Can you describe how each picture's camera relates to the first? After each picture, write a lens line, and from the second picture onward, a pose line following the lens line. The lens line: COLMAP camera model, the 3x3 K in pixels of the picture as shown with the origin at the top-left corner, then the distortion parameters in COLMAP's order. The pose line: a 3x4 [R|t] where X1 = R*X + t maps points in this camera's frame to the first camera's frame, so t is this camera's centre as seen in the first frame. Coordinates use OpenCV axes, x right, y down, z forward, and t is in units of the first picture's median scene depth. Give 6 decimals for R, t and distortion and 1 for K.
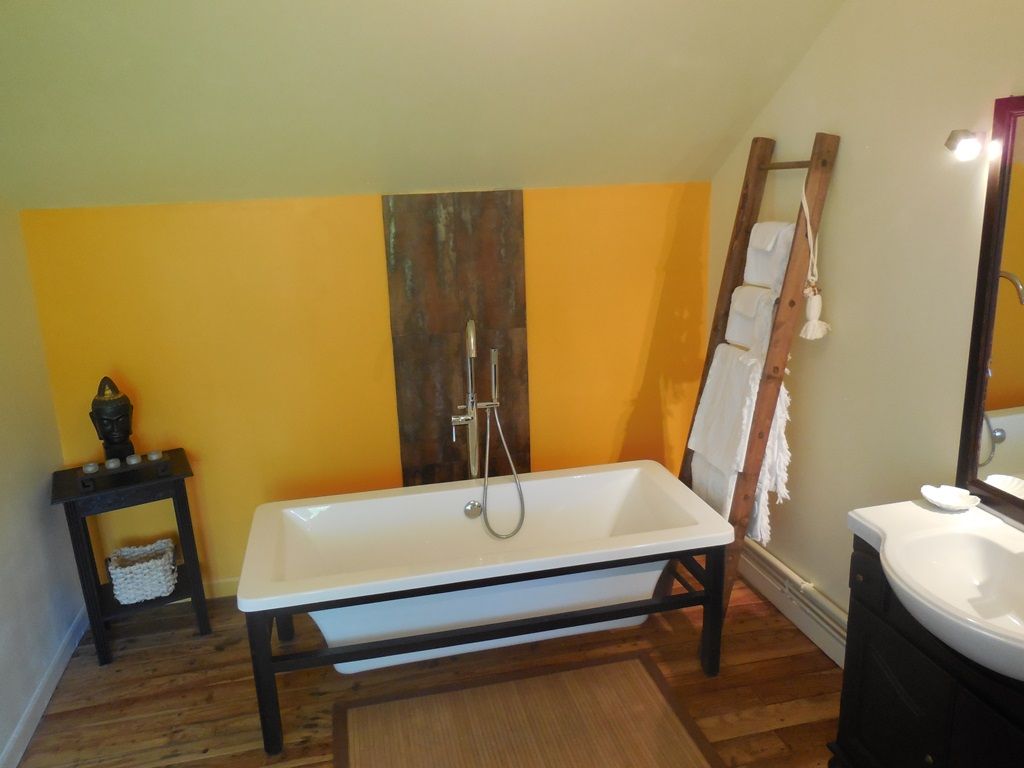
lens RADIAL K [[765.5, 0, 514.7], [0, 765.5, 381.8], [0, 0, 1]] dist [-0.018410, 0.012291]
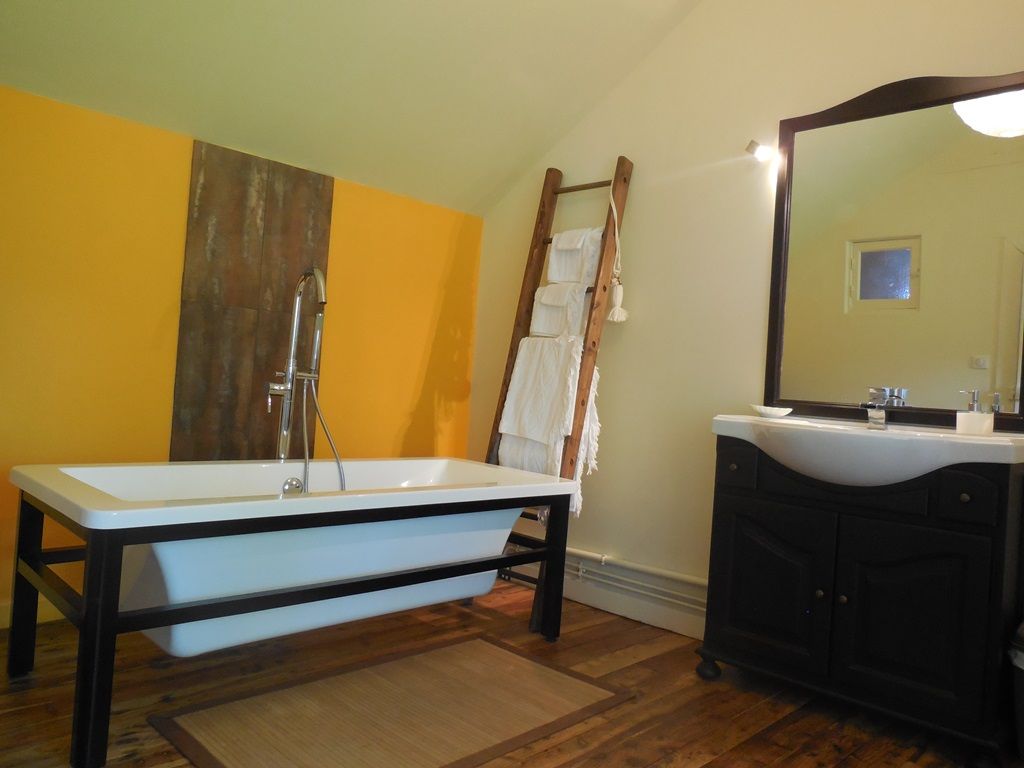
lens RADIAL K [[765.5, 0, 508.0], [0, 765.5, 385.2], [0, 0, 1]] dist [-0.018410, 0.012291]
pose [[0.835944, 0.092993, 0.540879, -0.347851], [0.043954, 0.971030, -0.234881, 0.282377], [-0.547052, 0.220121, 0.807639, 0.149592]]
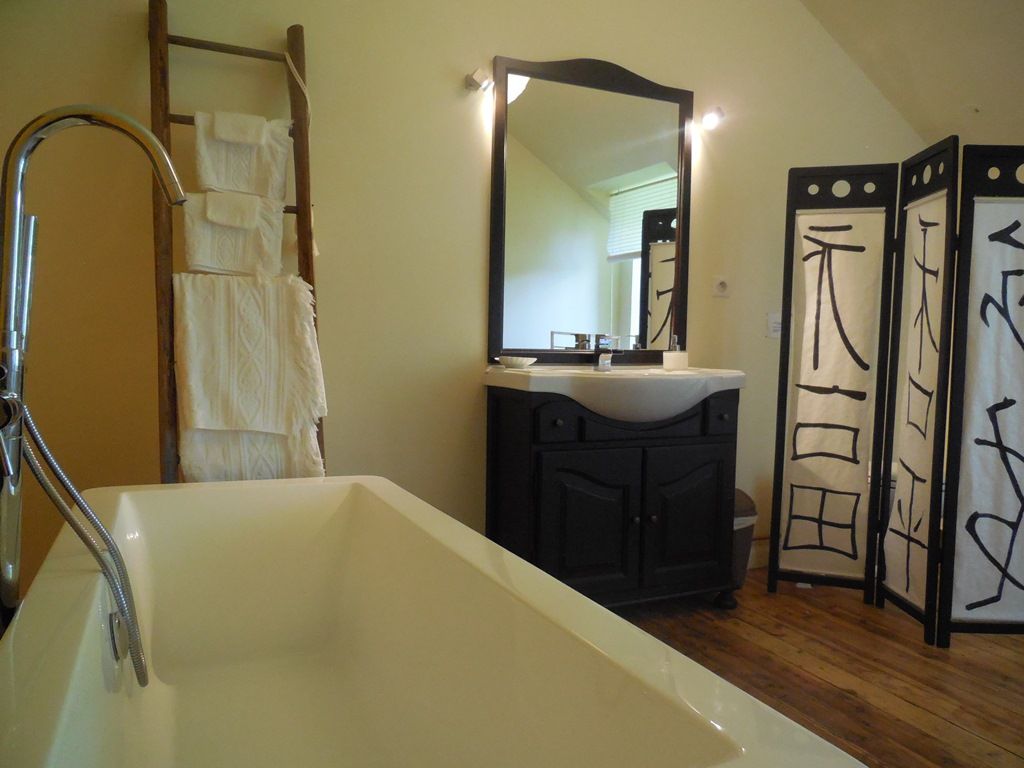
lens RADIAL K [[765.5, 0, 509.9], [0, 765.5, 385.8], [0, 0, 1]] dist [-0.018410, 0.012291]
pose [[-0.204667, -0.018459, 0.978658, -0.474316], [0.244495, 0.967166, 0.069374, 0.074929], [-0.947805, 0.253475, -0.193434, 0.909969]]
